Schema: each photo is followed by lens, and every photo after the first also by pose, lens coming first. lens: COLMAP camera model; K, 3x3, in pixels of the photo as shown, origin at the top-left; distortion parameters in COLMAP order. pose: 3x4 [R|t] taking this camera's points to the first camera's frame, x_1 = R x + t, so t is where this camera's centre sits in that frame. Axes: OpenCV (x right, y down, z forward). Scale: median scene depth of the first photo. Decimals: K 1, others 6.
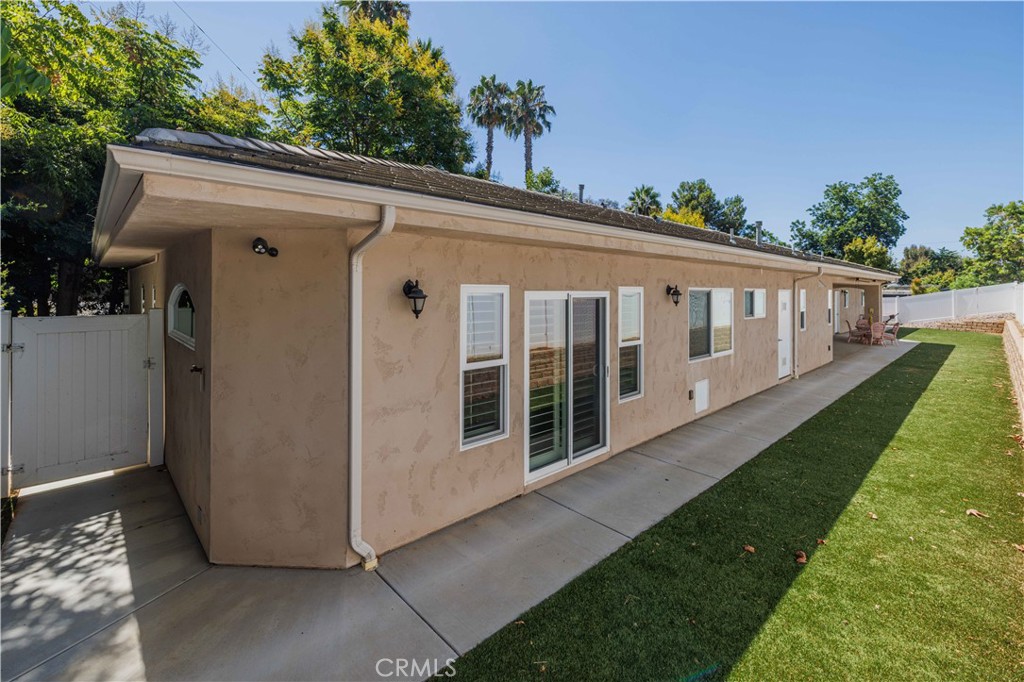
lens RADIAL K [[450.3, 0, 507.3], [0, 450.3, 288.0], [0, 0, 1]] dist [-0.001244, 0.000025]
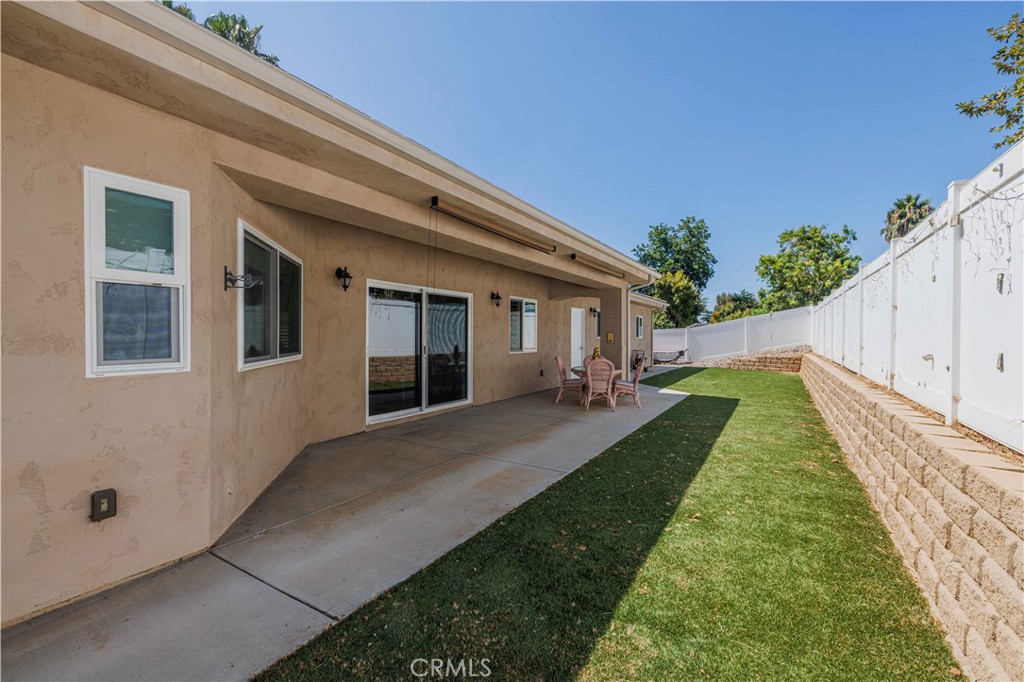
lens RADIAL K [[432.9, 0, 506.3], [0, 432.9, 341.8], [0, 0, 1]] dist [0.004521, -0.001073]
pose [[0.965349, -0.006573, 0.260878, 0.293288], [0.001692, 0.999819, 0.018932, 0.023735], [-0.260956, -0.017835, 0.965186, 0.284179]]
